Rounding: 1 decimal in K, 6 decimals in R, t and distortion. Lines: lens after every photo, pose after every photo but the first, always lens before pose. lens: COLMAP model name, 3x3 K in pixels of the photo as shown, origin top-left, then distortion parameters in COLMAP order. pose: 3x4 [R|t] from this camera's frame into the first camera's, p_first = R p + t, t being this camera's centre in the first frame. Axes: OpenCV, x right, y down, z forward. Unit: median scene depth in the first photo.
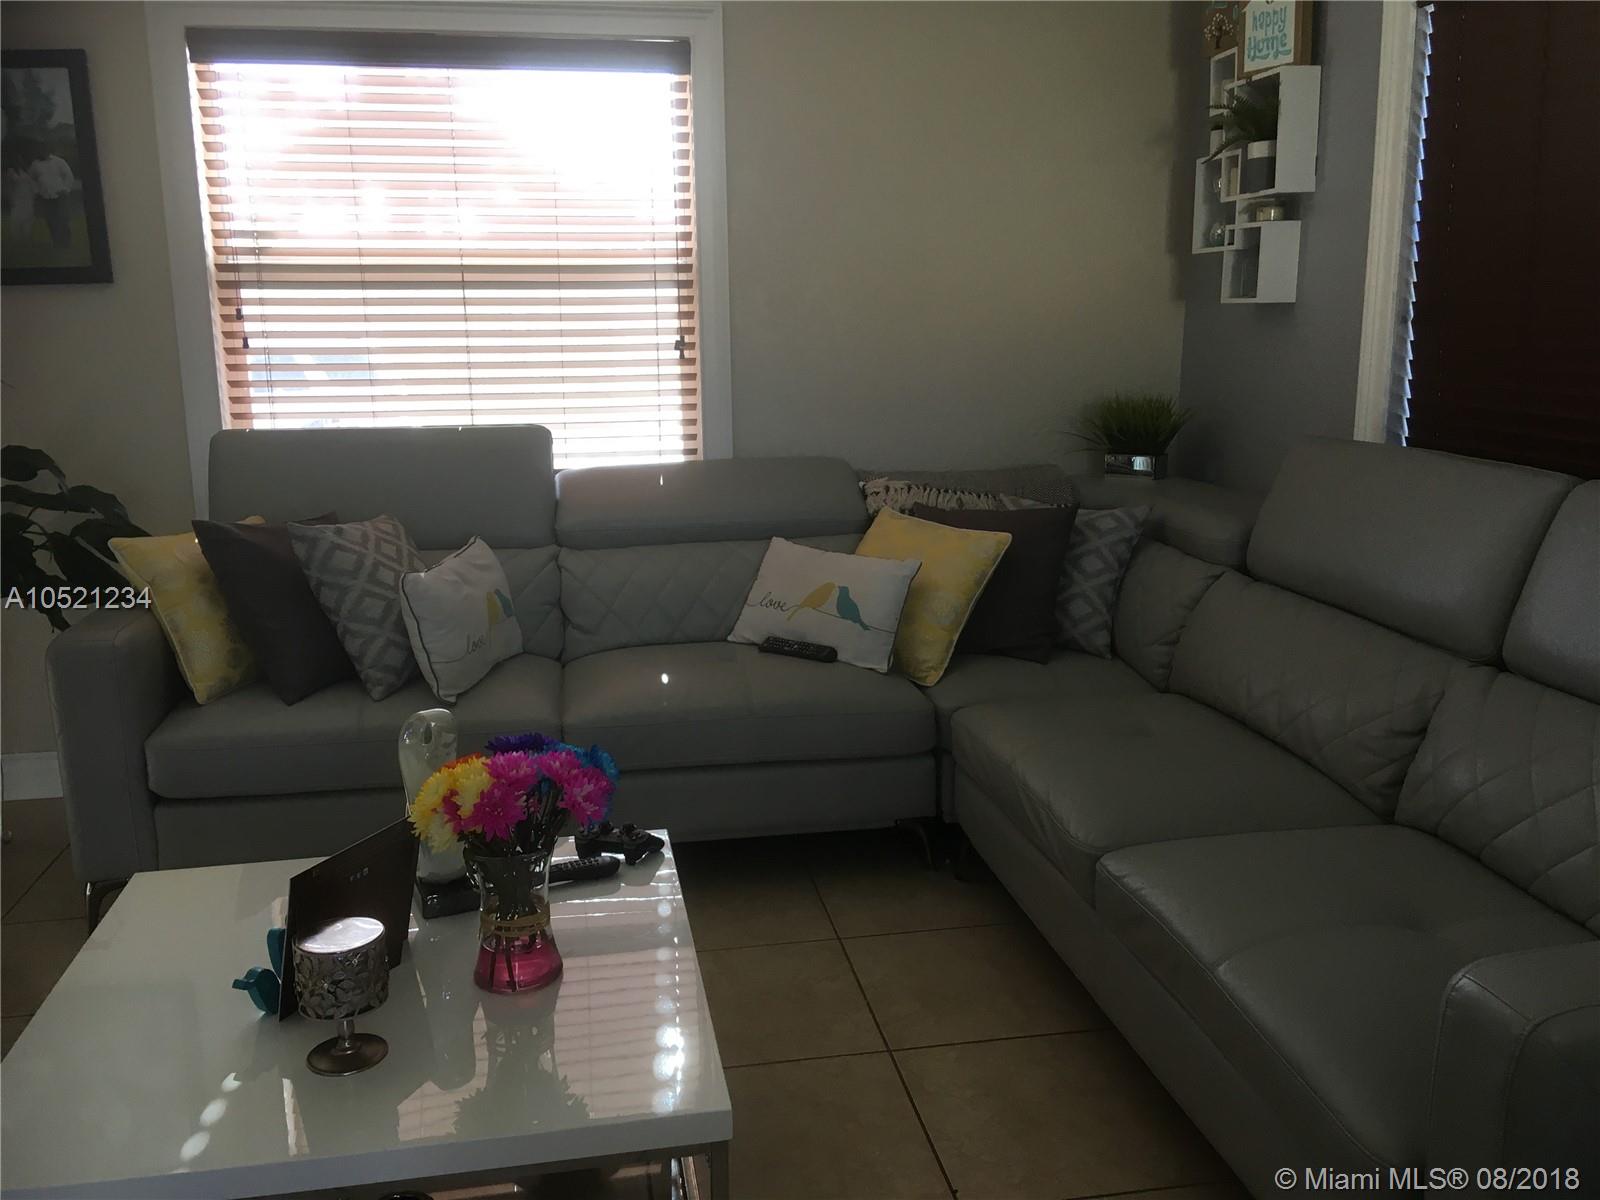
lens RADIAL K [[1358.8, 0, 800.0], [0, 1358.8, 600.0], [0, 0, 1]] dist [0.120931, -0.245544]
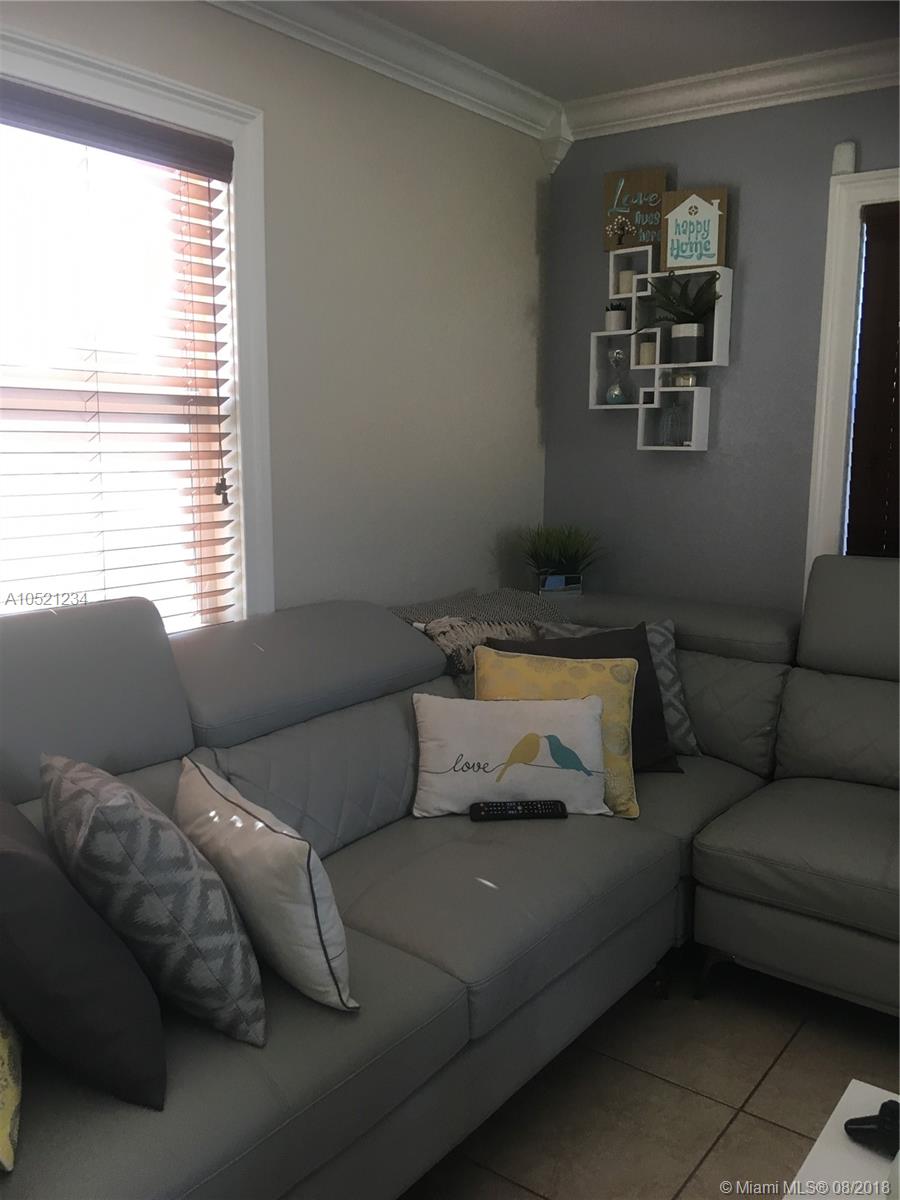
lens RADIAL K [[1019.1, 0, 450.0], [0, 1019.1, 600.0], [0, 0, 1]] dist [0.120931, -0.245544]
pose [[0.716360, -0.092350, 0.691592, -0.494645], [0.129634, 0.991560, -0.001871, -0.108909], [-0.685582, 0.090995, 0.722286, 0.492526]]
